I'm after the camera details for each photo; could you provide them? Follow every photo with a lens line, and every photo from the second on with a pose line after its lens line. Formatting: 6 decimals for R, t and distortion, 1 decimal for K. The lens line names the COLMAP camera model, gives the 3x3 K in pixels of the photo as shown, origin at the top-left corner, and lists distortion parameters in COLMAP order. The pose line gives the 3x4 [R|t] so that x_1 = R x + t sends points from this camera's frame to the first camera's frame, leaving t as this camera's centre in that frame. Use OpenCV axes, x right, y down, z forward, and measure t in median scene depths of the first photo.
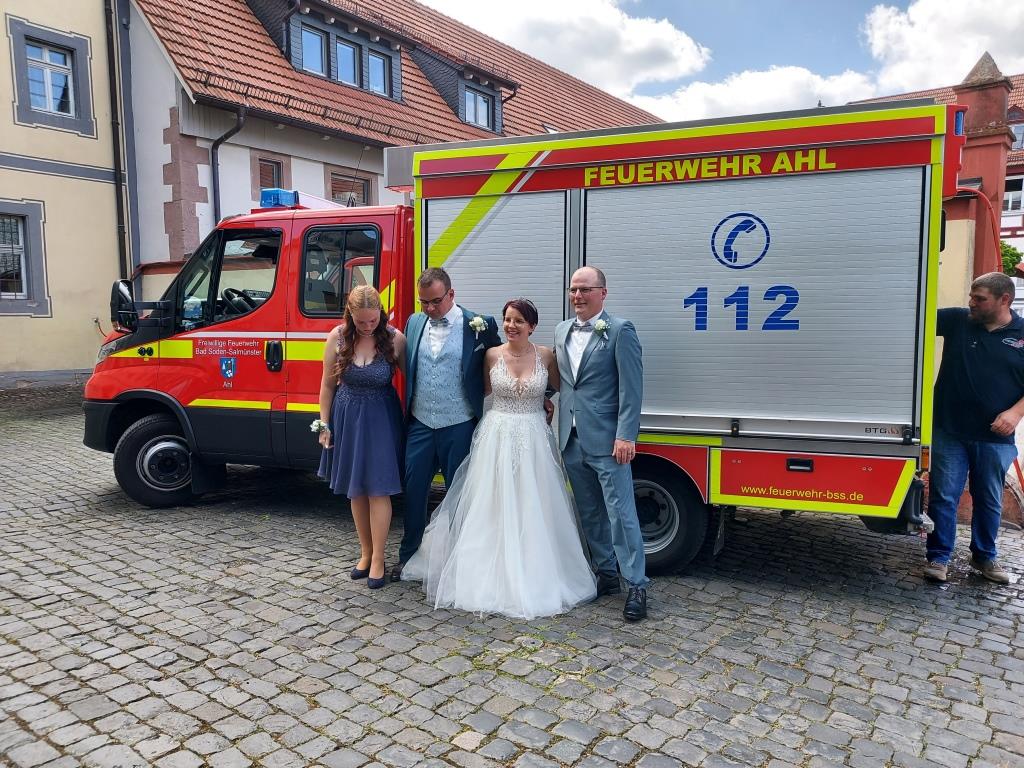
lens RADIAL K [[755.5, 0, 507.5], [0, 755.5, 375.6], [0, 0, 1]] dist [0.037214, -0.028259]
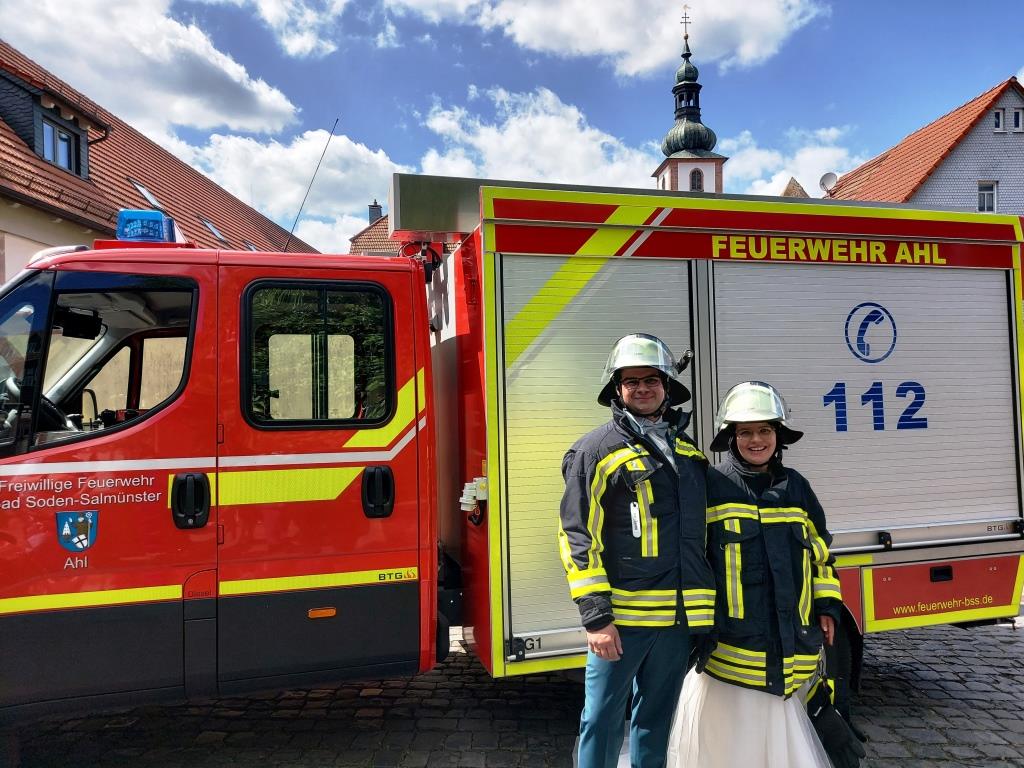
lens RADIAL K [[755.5, 0, 505.4], [0, 755.5, 379.5], [0, 0, 1]] dist [0.037214, -0.028259]
pose [[0.813137, 0.000831, 0.582072, -0.571353], [0.058607, 0.994800, -0.083293, -0.069725], [-0.579115, 0.101842, 0.808860, 0.511684]]
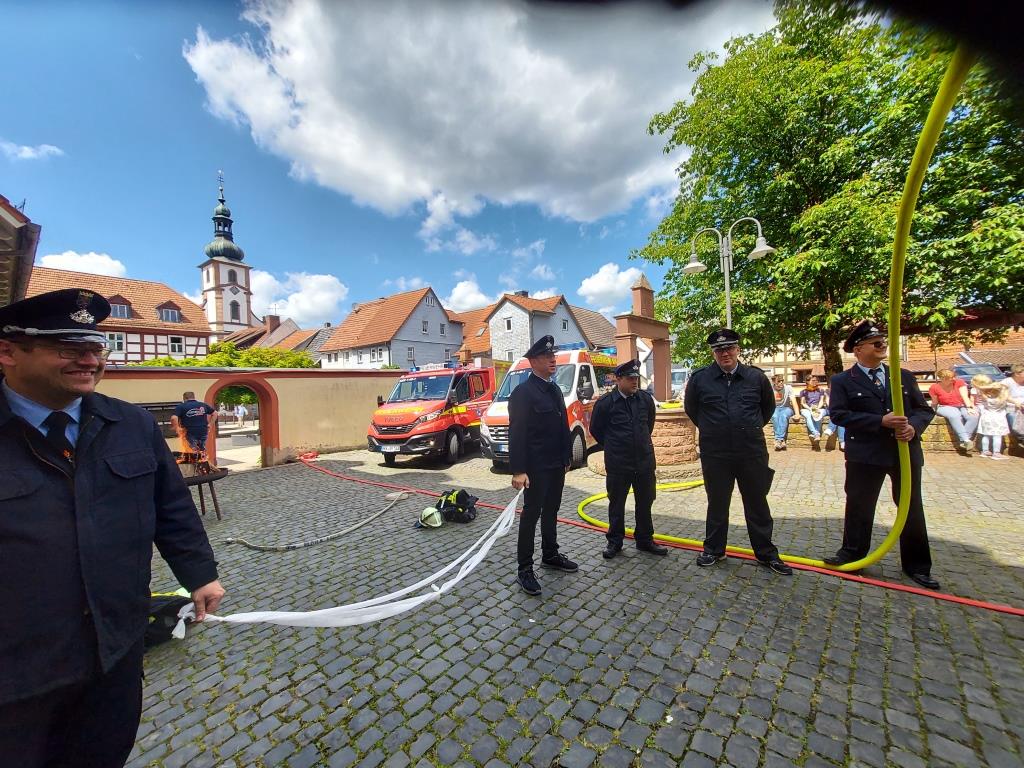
lens RADIAL K [[407.1, 0, 513.6], [0, 407.1, 386.7], [0, 0, 1]] dist [0.006080, -0.000145]
pose [[0.028241, 0.005035, 0.999588, -2.928685], [0.120744, 0.992648, -0.008411, -0.120735], [-0.992282, 0.120932, 0.027425, 0.942569]]
